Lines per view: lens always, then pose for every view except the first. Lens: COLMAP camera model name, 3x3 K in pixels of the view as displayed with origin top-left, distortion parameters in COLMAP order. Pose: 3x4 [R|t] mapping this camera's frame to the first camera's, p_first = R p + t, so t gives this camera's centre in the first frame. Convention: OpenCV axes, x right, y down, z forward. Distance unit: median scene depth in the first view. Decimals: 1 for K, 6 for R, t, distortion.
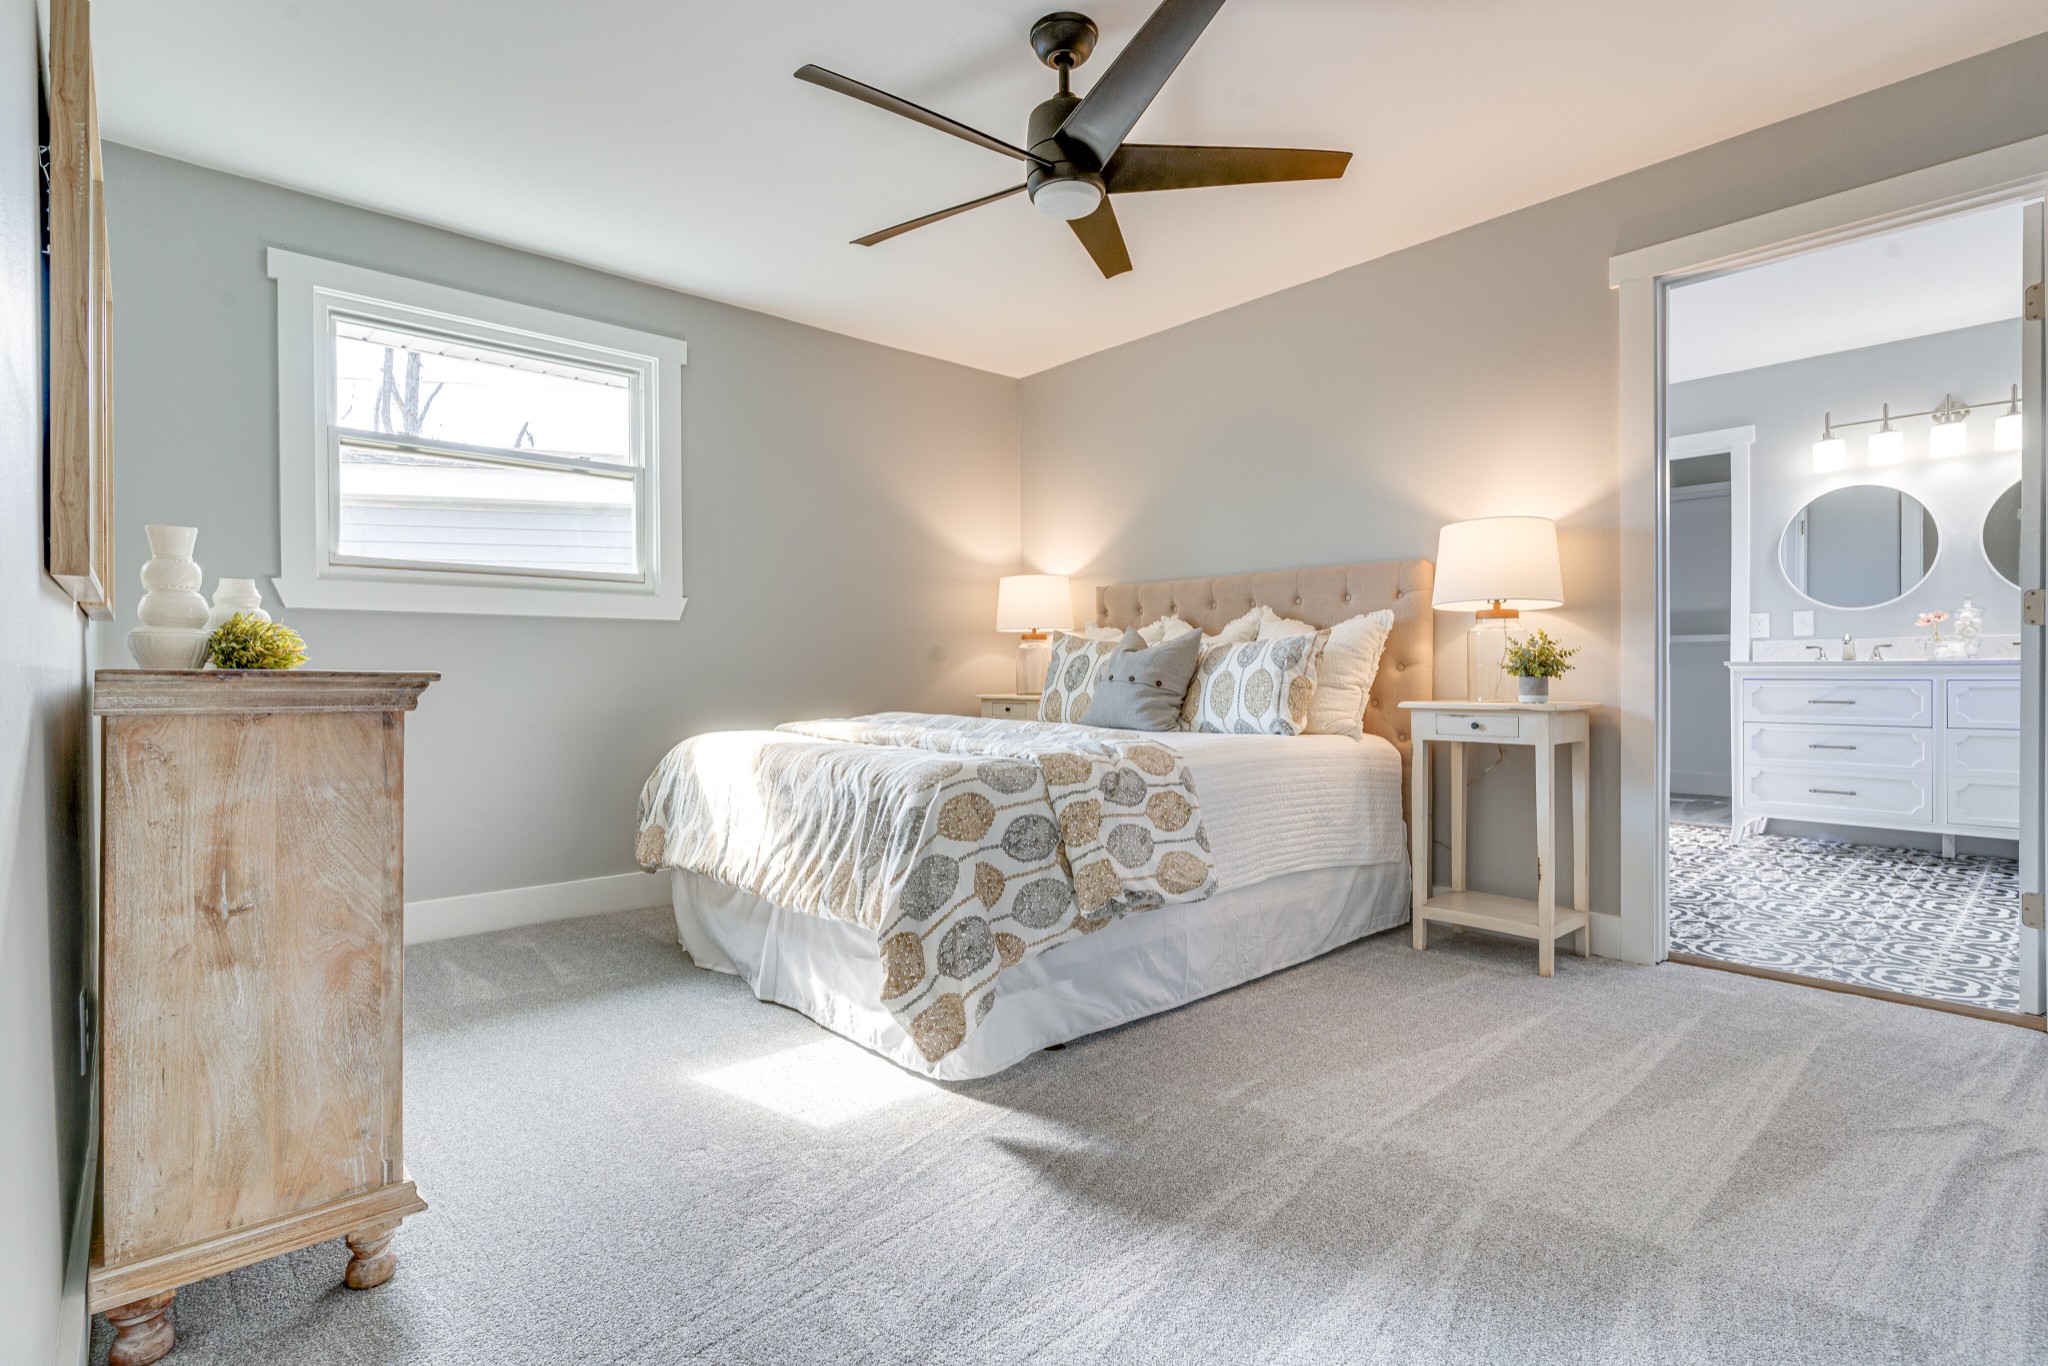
lens RADIAL K [[984.8, 0, 1028.6], [0, 984.8, 672.7], [0, 0, 1]] dist [0.001809, 0.000168]
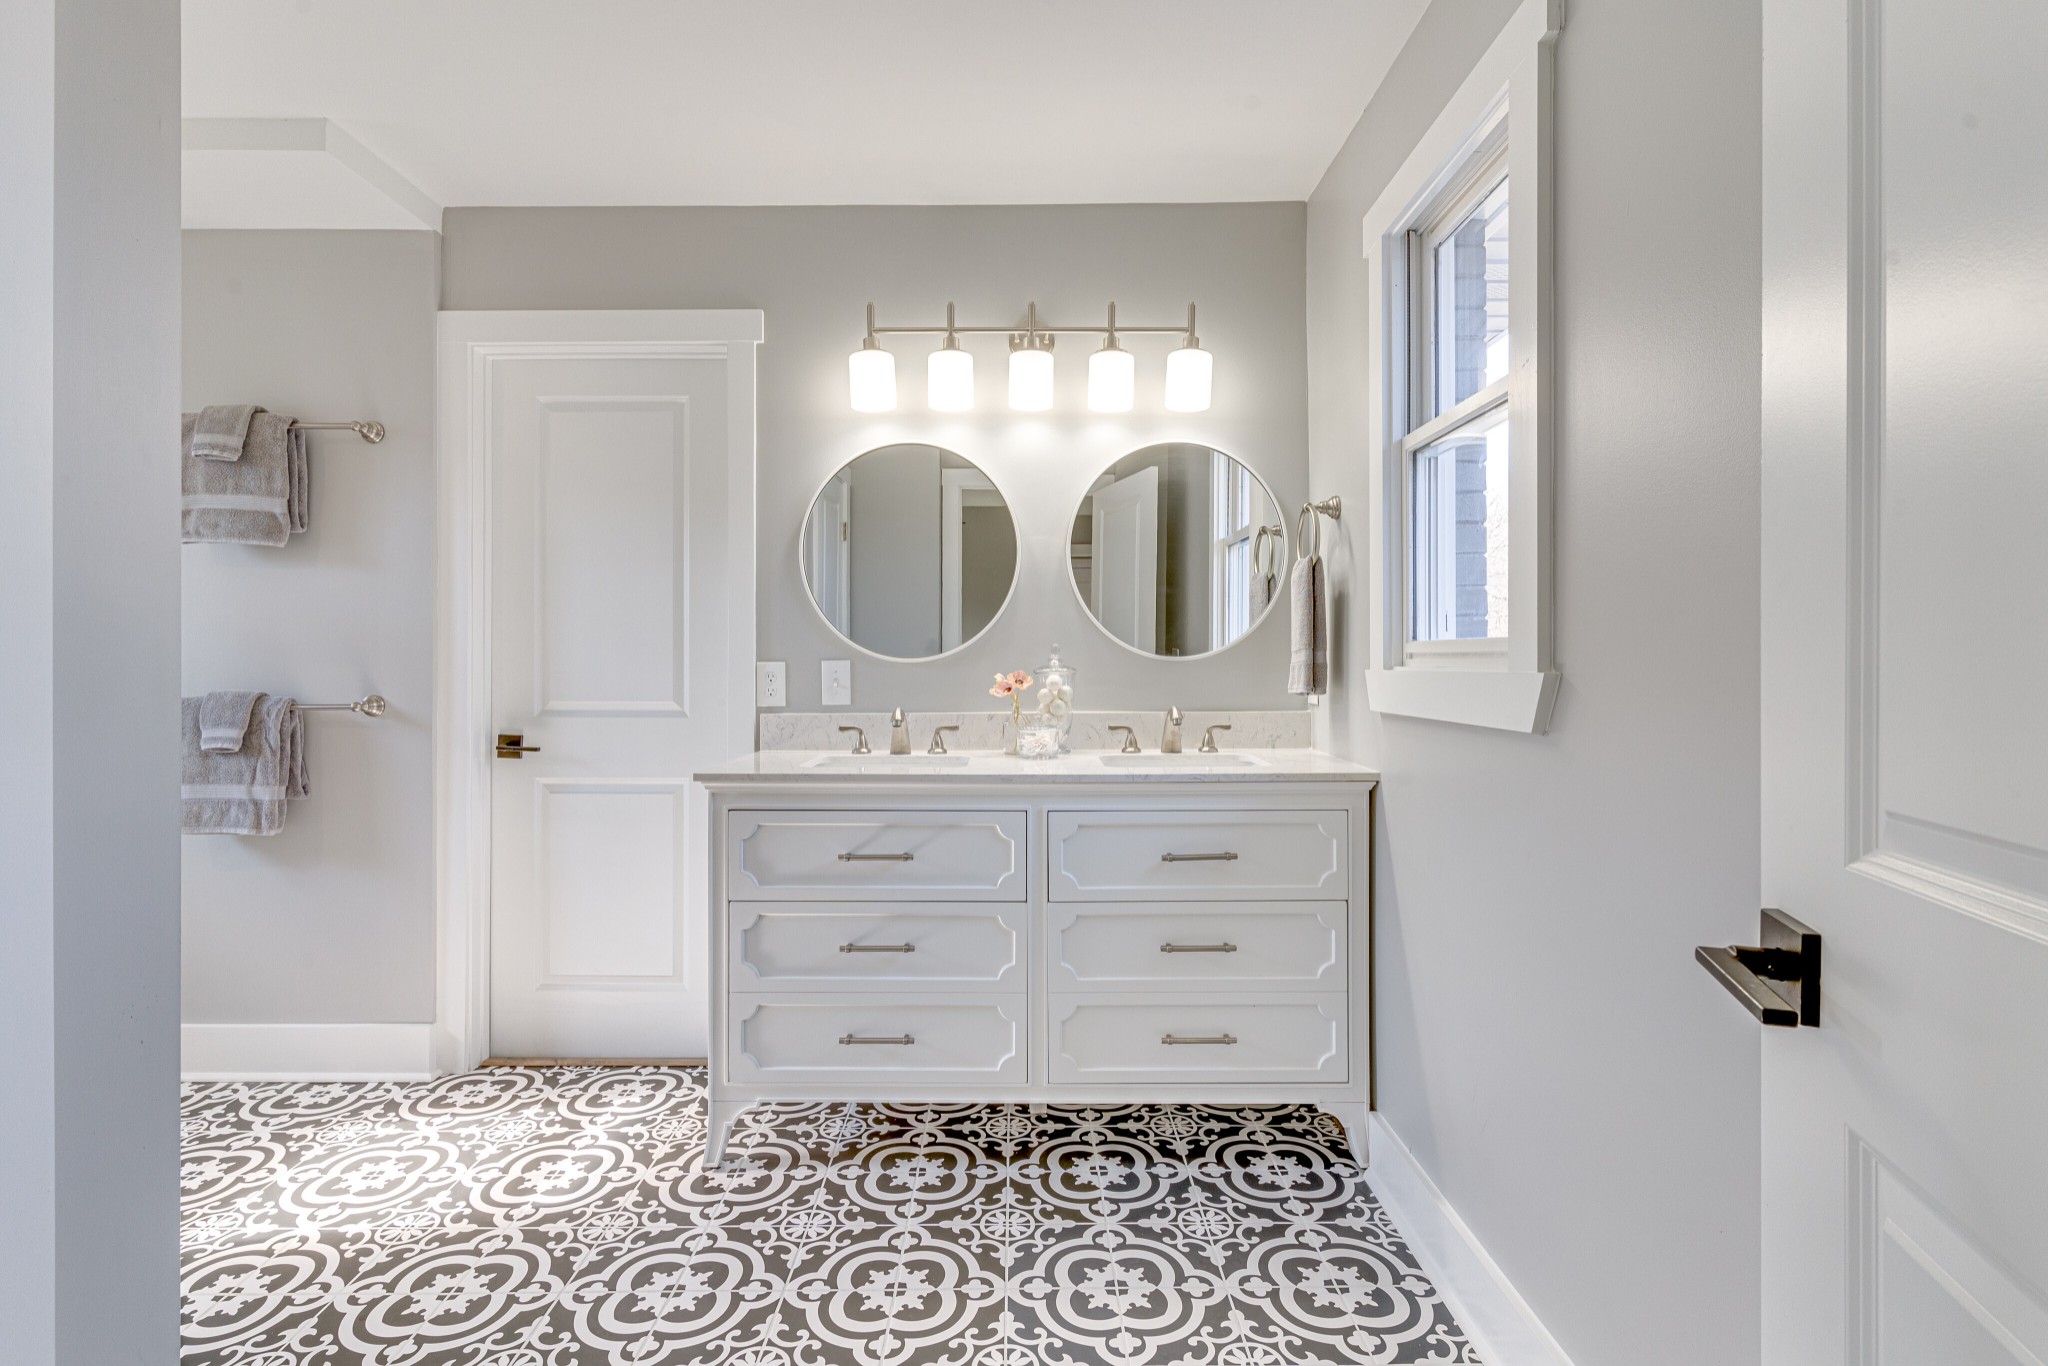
lens RADIAL K [[984.8, 0, 1028.6], [0, 984.8, 672.7], [0, 0, 1]] dist [0.001809, 0.000168]
pose [[0.670847, 0.001943, 0.741593, 0.488631], [-0.000418, 0.999997, -0.002242, -0.059211], [-0.741596, 0.001193, 0.670846, 0.598490]]
